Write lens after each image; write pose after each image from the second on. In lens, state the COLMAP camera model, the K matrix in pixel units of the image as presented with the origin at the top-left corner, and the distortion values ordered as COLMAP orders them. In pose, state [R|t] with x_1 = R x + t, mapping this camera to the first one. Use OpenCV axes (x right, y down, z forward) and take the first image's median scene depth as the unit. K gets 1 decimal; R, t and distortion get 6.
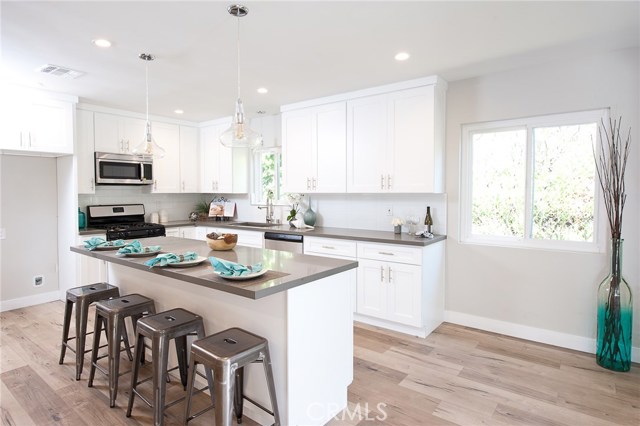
lens RADIAL K [[359.1, 0, 316.8], [0, 359.1, 207.5], [0, 0, 1]] dist [-0.023900, 0.000265]
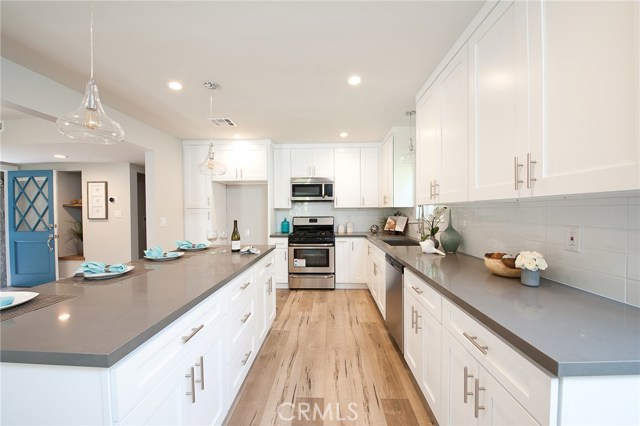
lens RADIAL K [[258.0, 0, 320.4], [0, 258.0, 215.3], [0, 0, 1]] dist [-0.013054, -0.002729]
pose [[0.576156, 0.012891, -0.817238, 0.232399], [-0.031071, 0.999498, -0.006139, -0.007857], [0.816749, 0.028930, 0.576267, 0.470187]]
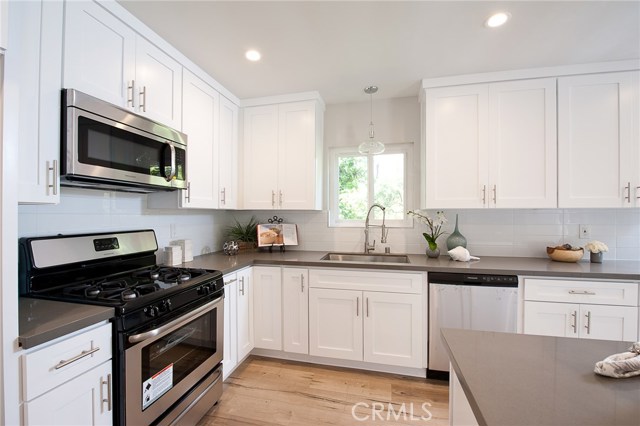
lens RADIAL K [[273.4, 0, 323.5], [0, 273.4, 216.1], [0, 0, 1]] dist [0.013570, -0.000130]
pose [[0.908730, 0.000177, 0.417385, -0.452388], [0.014820, 0.999356, -0.032689, -0.012752], [-0.417122, 0.035892, 0.908141, 0.579224]]
